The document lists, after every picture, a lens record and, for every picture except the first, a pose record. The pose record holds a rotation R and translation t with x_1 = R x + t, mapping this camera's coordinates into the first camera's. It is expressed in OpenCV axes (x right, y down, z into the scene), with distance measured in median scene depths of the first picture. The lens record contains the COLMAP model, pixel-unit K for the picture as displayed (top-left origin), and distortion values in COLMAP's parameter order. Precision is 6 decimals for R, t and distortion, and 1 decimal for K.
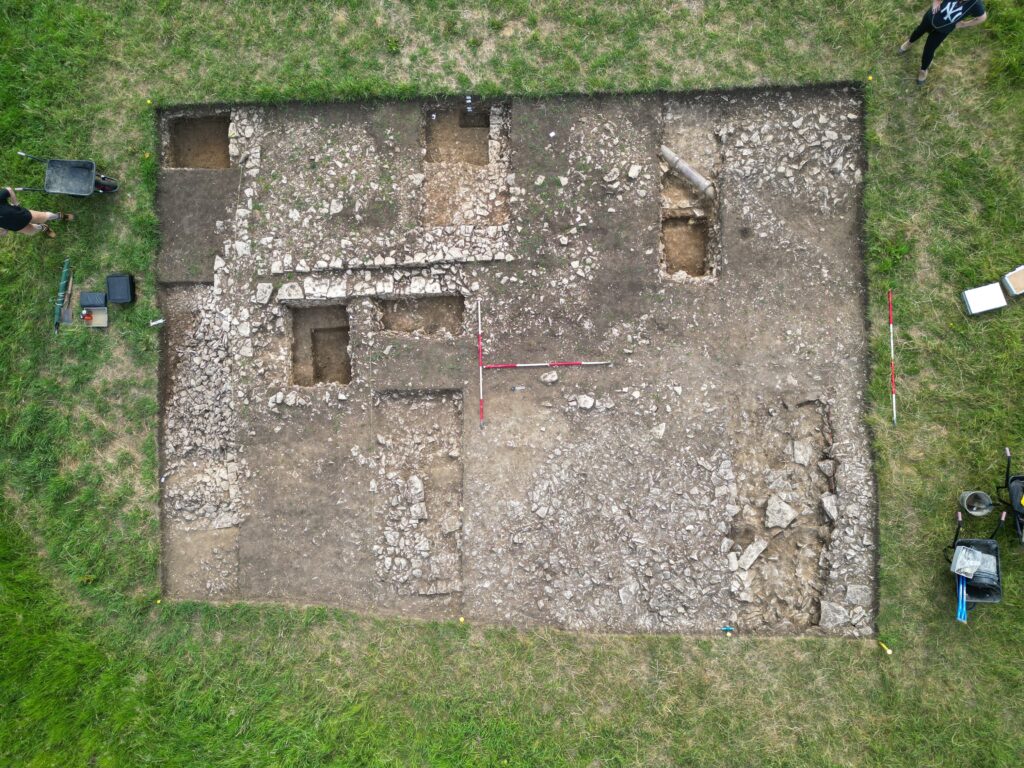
lens RADIAL K [[711.6, 0, 510.0], [0, 711.6, 383.0], [0, 0, 1]] dist [0.074255, -0.064610]
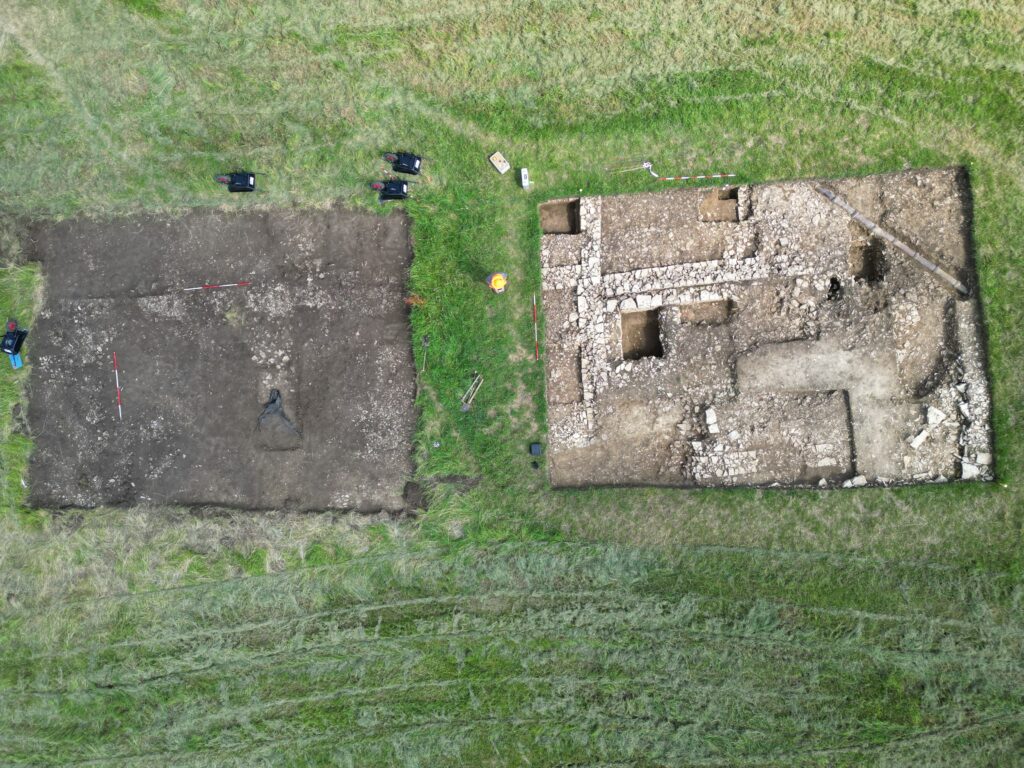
lens RADIAL K [[711.6, 0, 506.8], [0, 711.6, 384.4], [0, 0, 1]] dist [0.074255, -0.064610]
pose [[0.998675, -0.051379, -0.003017, -0.610487], [0.051374, 0.998678, -0.001780, 0.052032], [0.003105, 0.001622, 0.999994, -0.708504]]
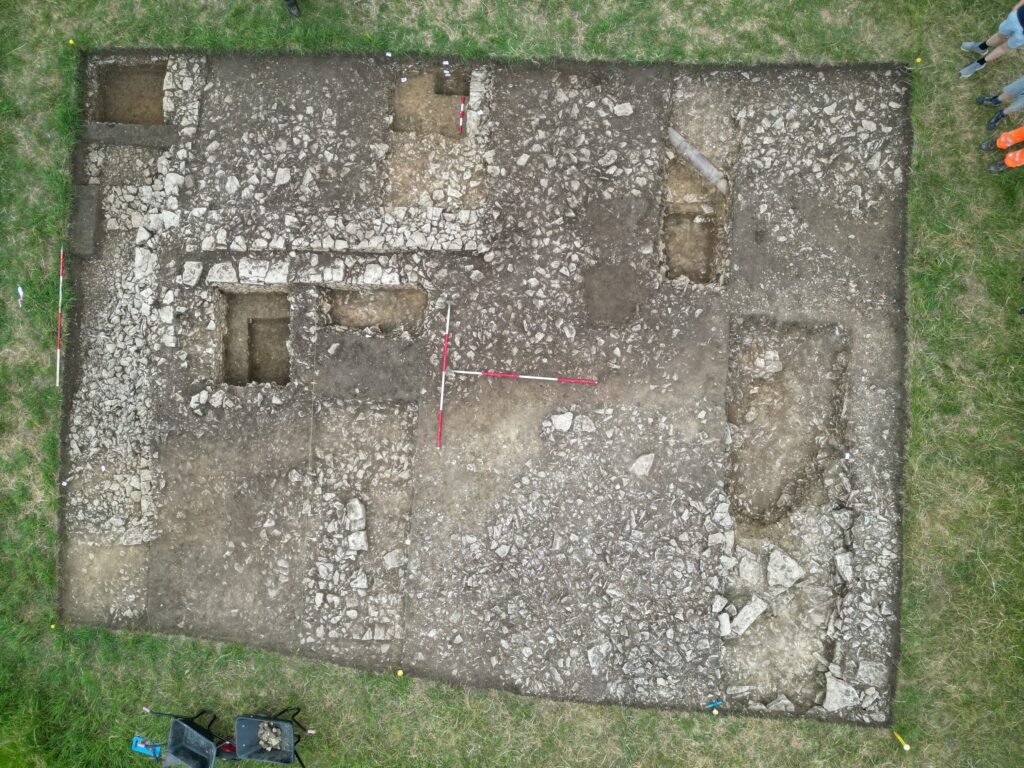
lens RADIAL K [[711.6, 0, 510.4], [0, 711.6, 383.5], [0, 0, 1]] dist [0.074255, -0.064610]
pose [[0.998361, 0.057060, 0.004358, 0.038078], [-0.057053, 0.998370, -0.001668, -0.015906], [-0.004446, 0.001416, 0.999989, 0.150155]]
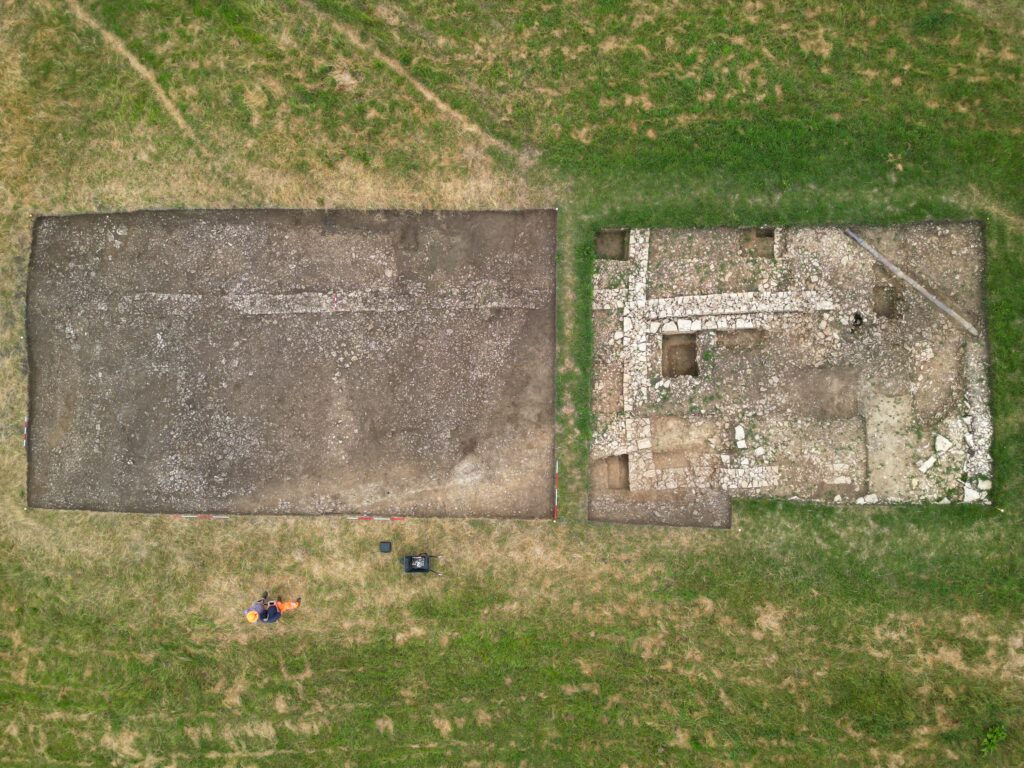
lens RADIAL K [[711.6, 0, 508.7], [0, 711.6, 382.1], [0, 0, 1]] dist [0.074255, -0.064610]
pose [[0.999986, 0.005320, -0.000549, -0.740317], [-0.005323, 0.999967, -0.006171, 0.031658], [0.000516, 0.006174, 0.999981, -0.886900]]
